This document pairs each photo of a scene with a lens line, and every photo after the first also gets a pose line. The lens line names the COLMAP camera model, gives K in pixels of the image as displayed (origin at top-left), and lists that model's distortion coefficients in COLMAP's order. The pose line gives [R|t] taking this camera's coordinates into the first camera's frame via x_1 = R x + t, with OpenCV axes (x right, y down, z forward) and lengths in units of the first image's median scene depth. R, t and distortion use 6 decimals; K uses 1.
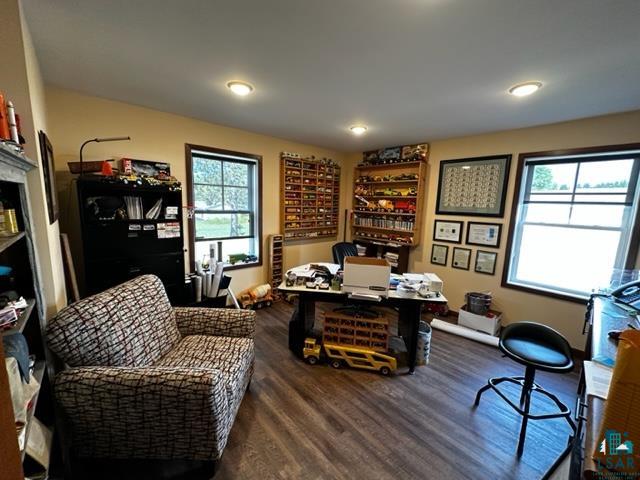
lens RADIAL K [[255.9, 0, 320.0], [0, 255.9, 240.0], [0, 0, 1]] dist [0.000206, 0.000403]
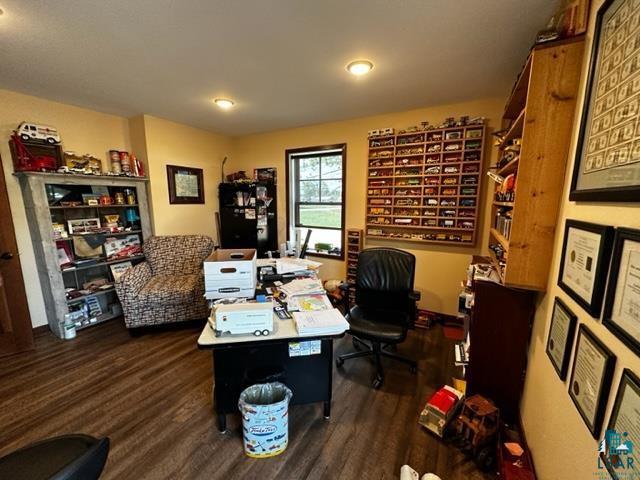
lens RADIAL K [[255.9, 0, 320.0], [0, 255.9, 240.0], [0, 0, 1]] dist [0.000206, 0.000403]
pose [[0.308580, 0.118864, -0.943742, 0.650776], [-0.130662, 0.988053, 0.081722, -0.042246], [0.942181, 0.098094, 0.320425, 0.627449]]
